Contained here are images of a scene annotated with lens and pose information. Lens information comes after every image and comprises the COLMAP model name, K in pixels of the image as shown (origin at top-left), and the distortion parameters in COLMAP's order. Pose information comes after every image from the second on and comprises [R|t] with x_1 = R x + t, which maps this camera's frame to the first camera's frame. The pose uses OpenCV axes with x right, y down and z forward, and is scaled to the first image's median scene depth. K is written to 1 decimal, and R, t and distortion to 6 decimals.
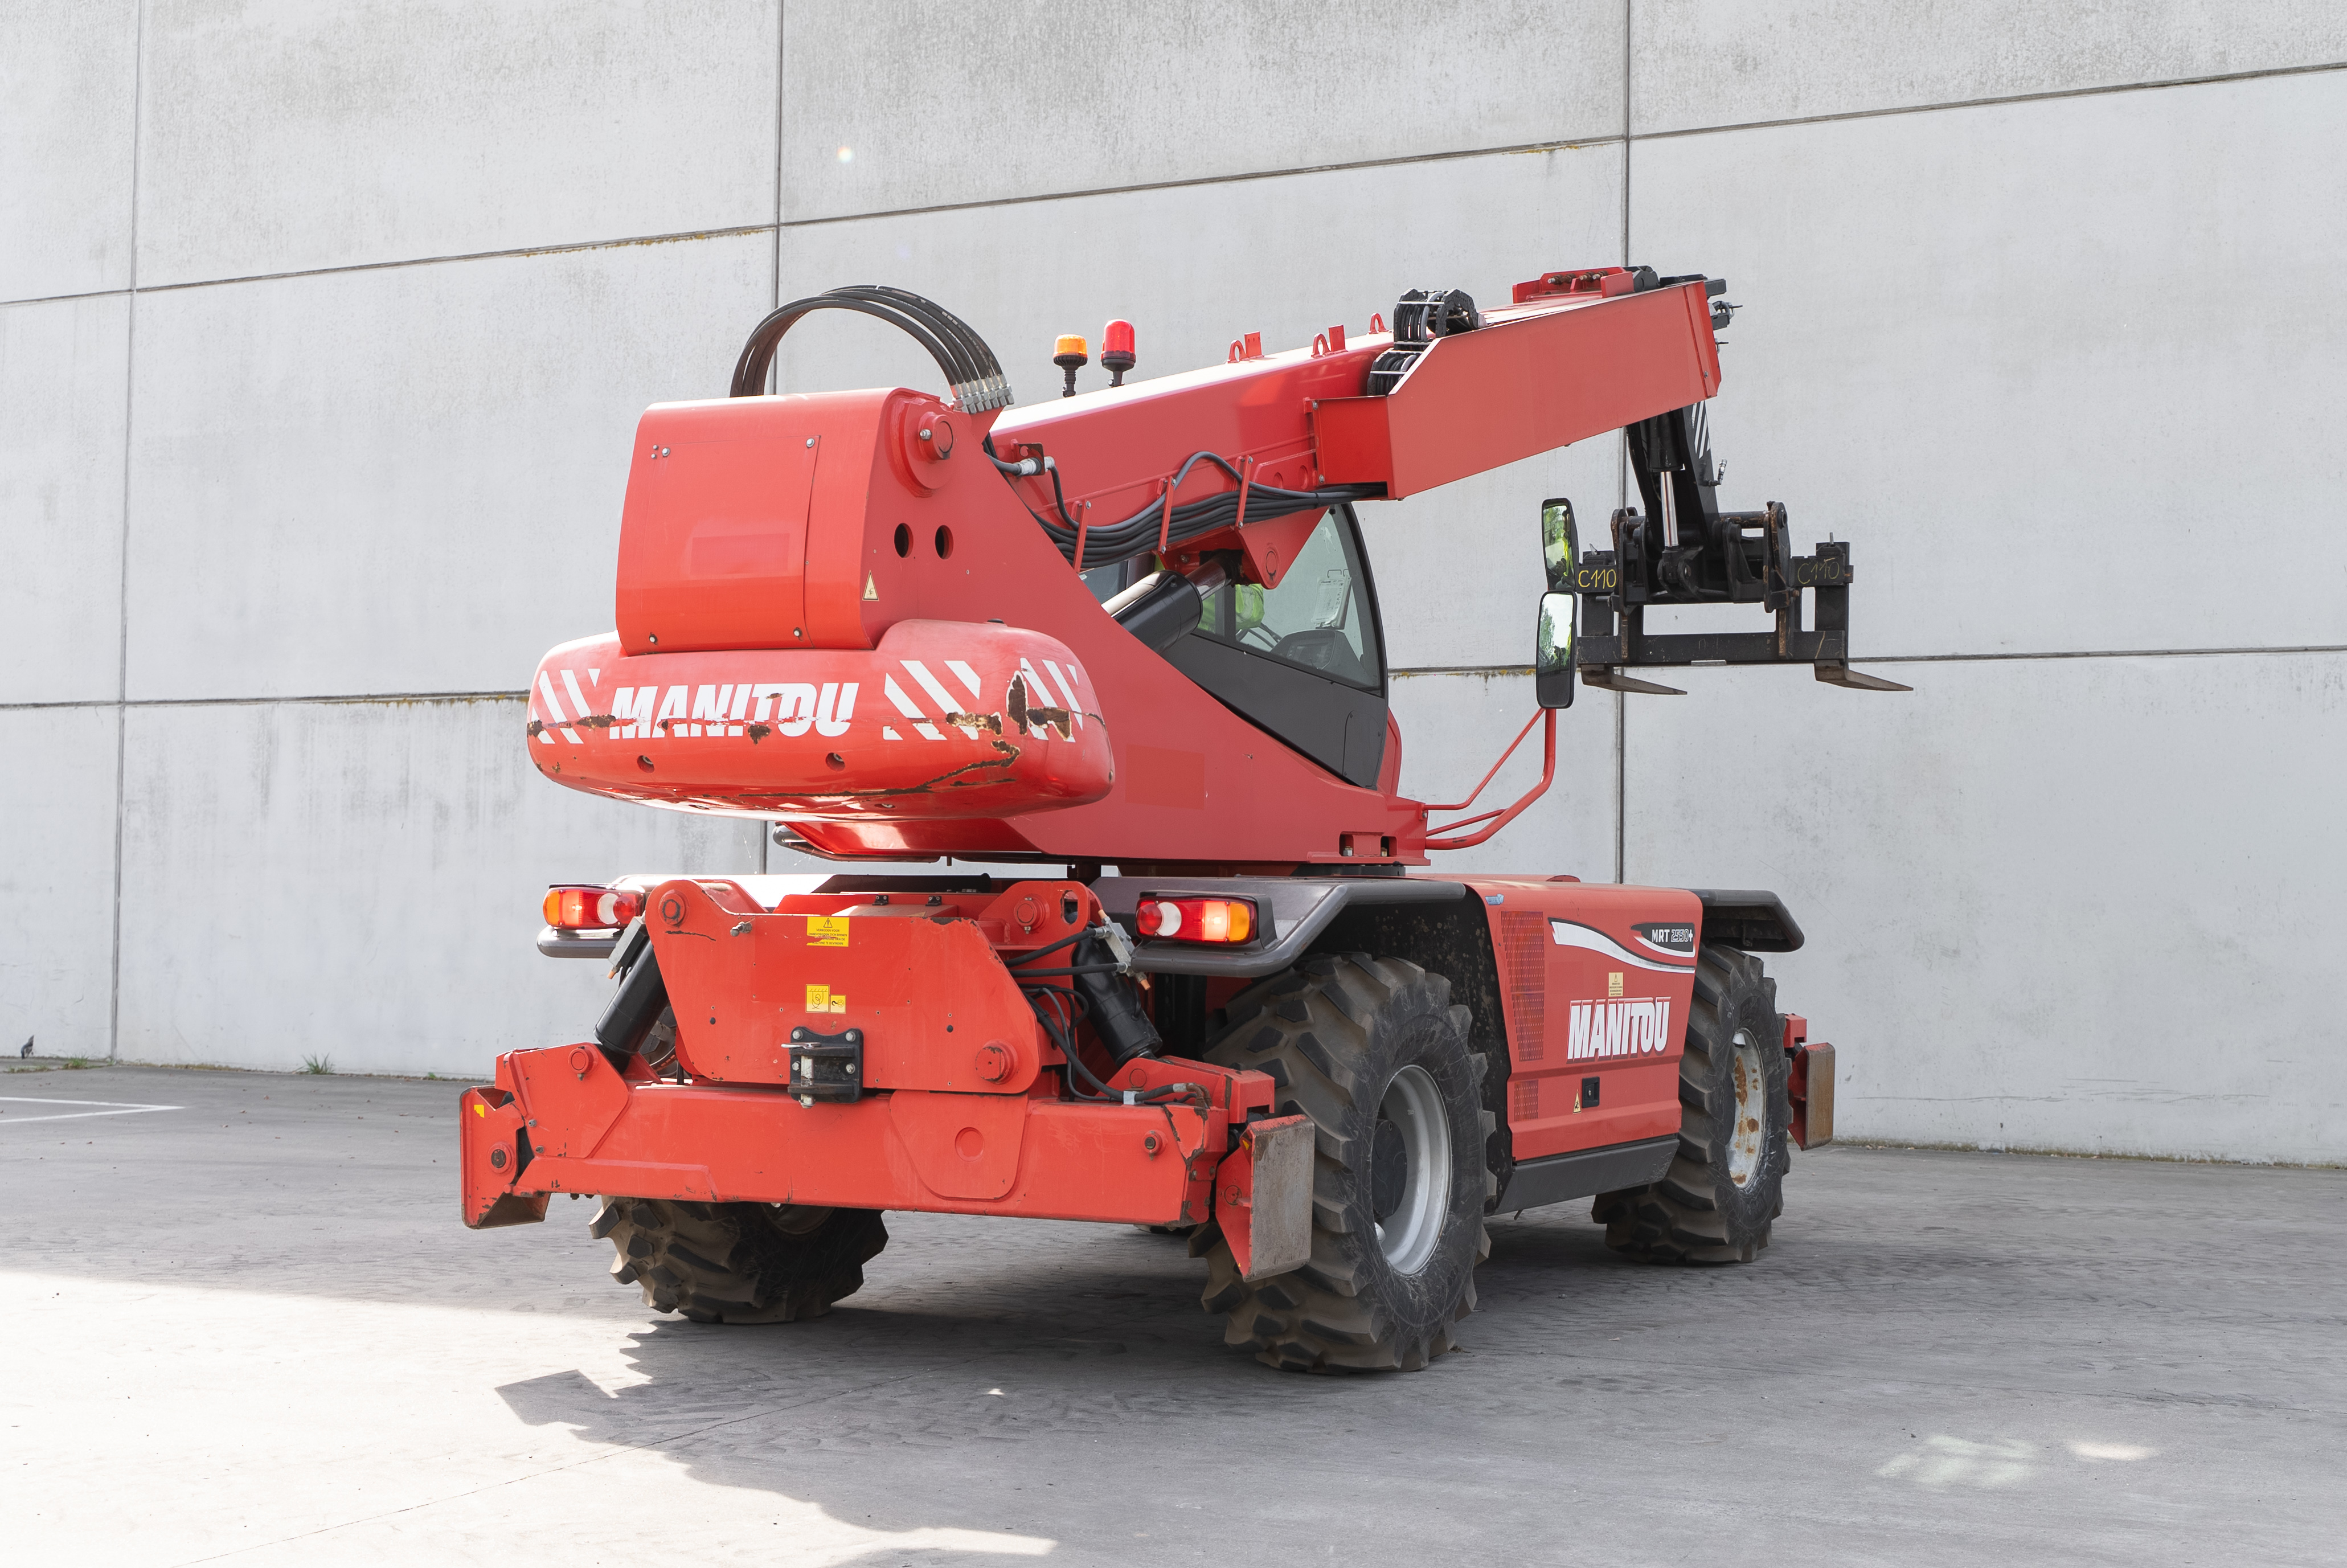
lens RADIAL K [[3238.9, 0, 1211.8], [0, 3238.9, 780.7], [0, 0, 1]] dist [-0.001875, -0.016345]
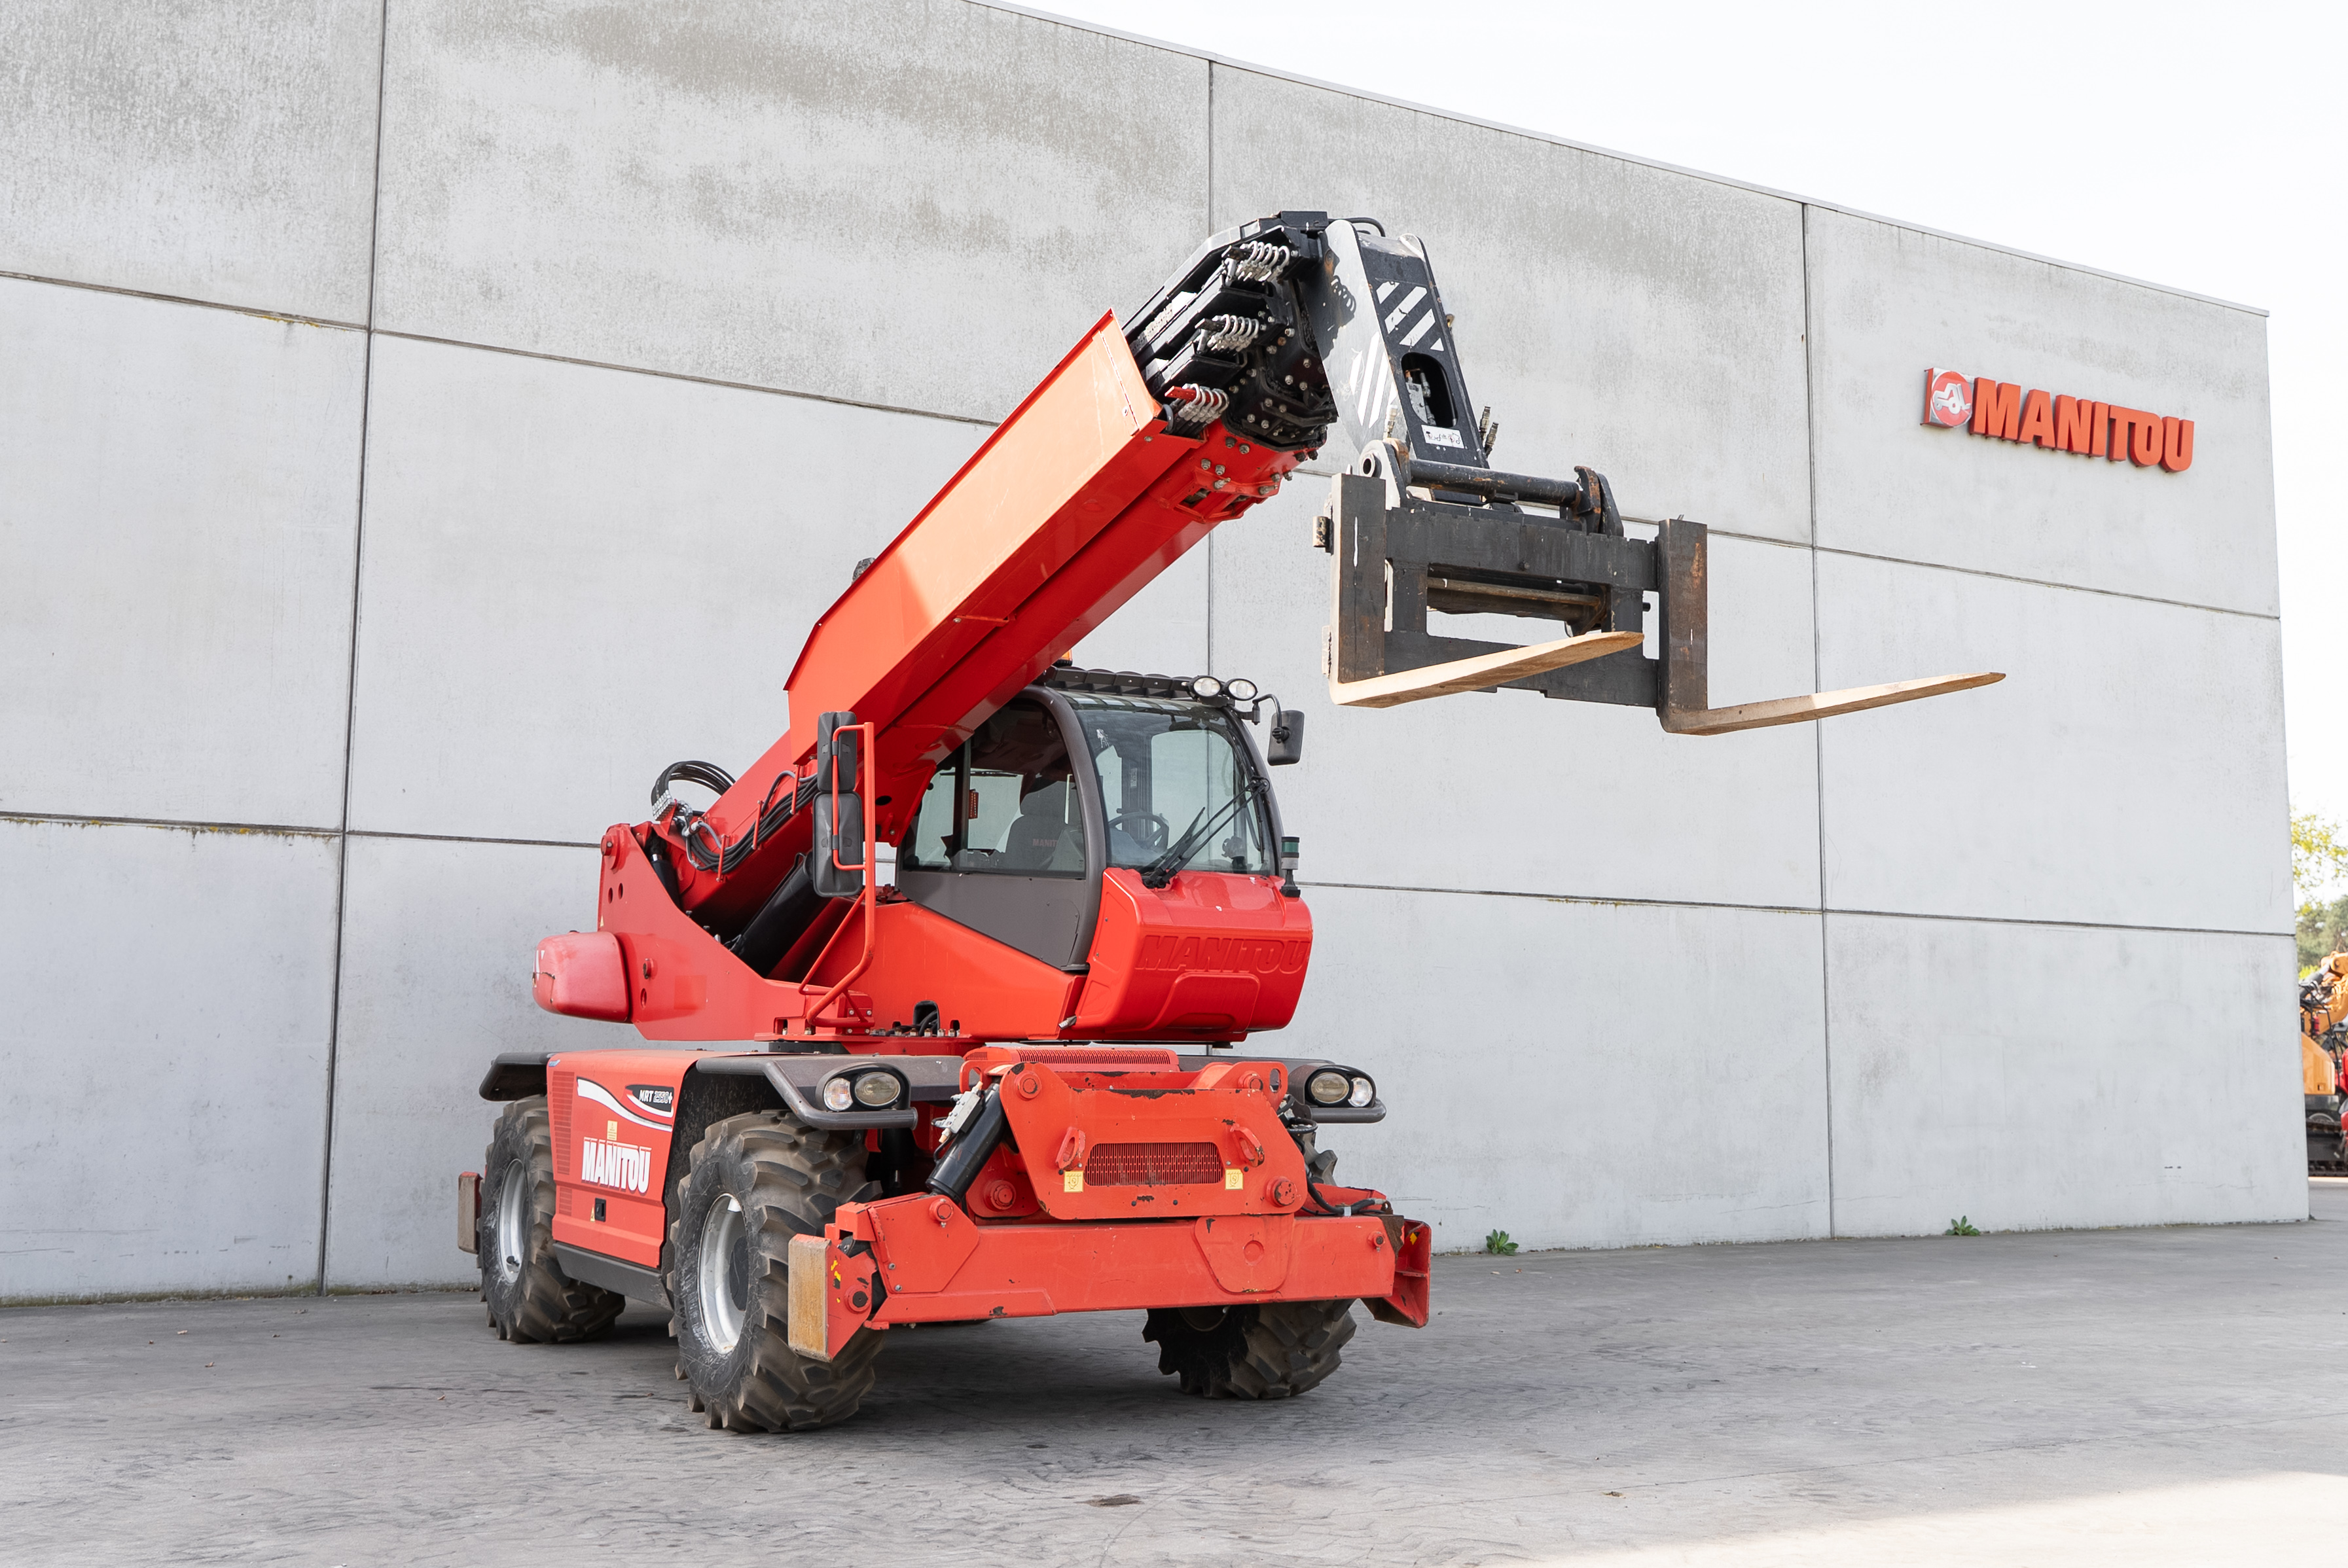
lens RADIAL K [[2471.9, 0, 1190.4], [0, 2471.9, 757.5], [0, 0, 1]] dist [0.004947, -0.013455]
pose [[0.543733, 0.098296, 0.833482, -0.381769], [-0.033573, 0.994870, -0.095427, 0.006634], [-0.838586, 0.023904, 0.544244, 0.346740]]
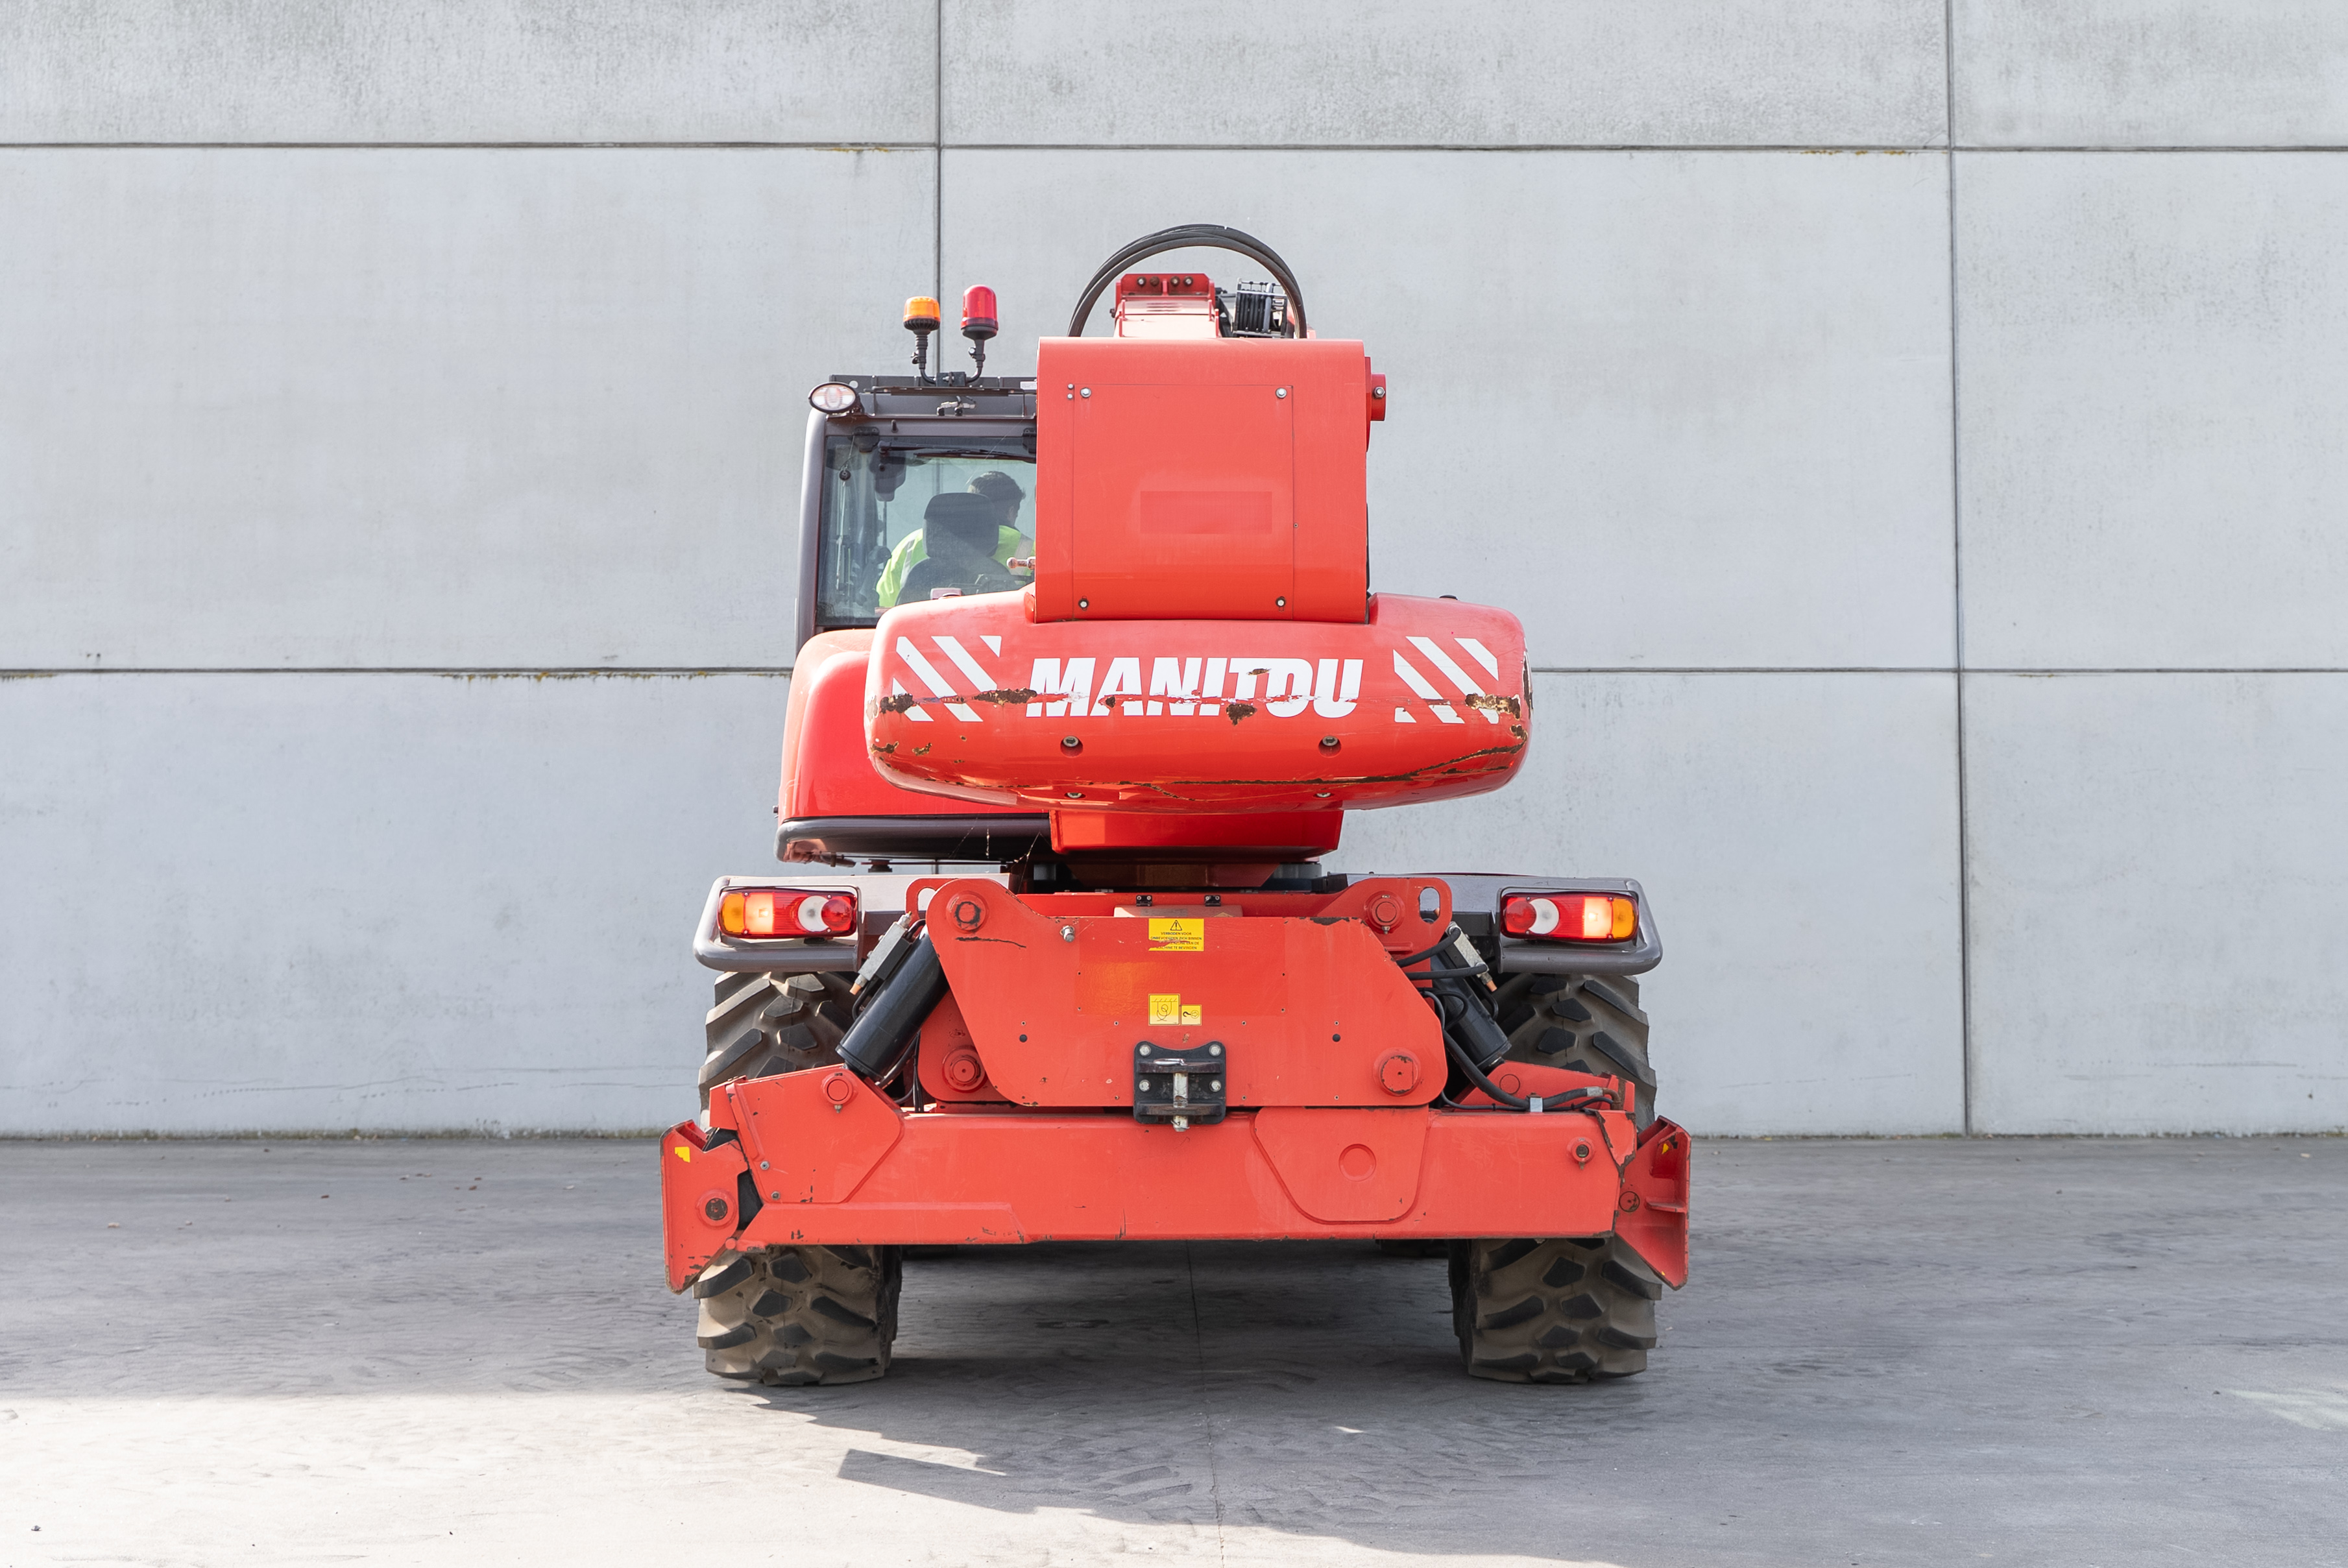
lens RADIAL K [[3105.5, 0, 1183.6], [0, 3105.5, 753.7], [0, 0, 1]] dist [0.005726, -0.029593]
pose [[0.885755, 0.012647, 0.463982, -0.250835], [-0.006361, 0.999866, -0.015111, 0.004411], [-0.464110, 0.010433, 0.885716, 0.112010]]
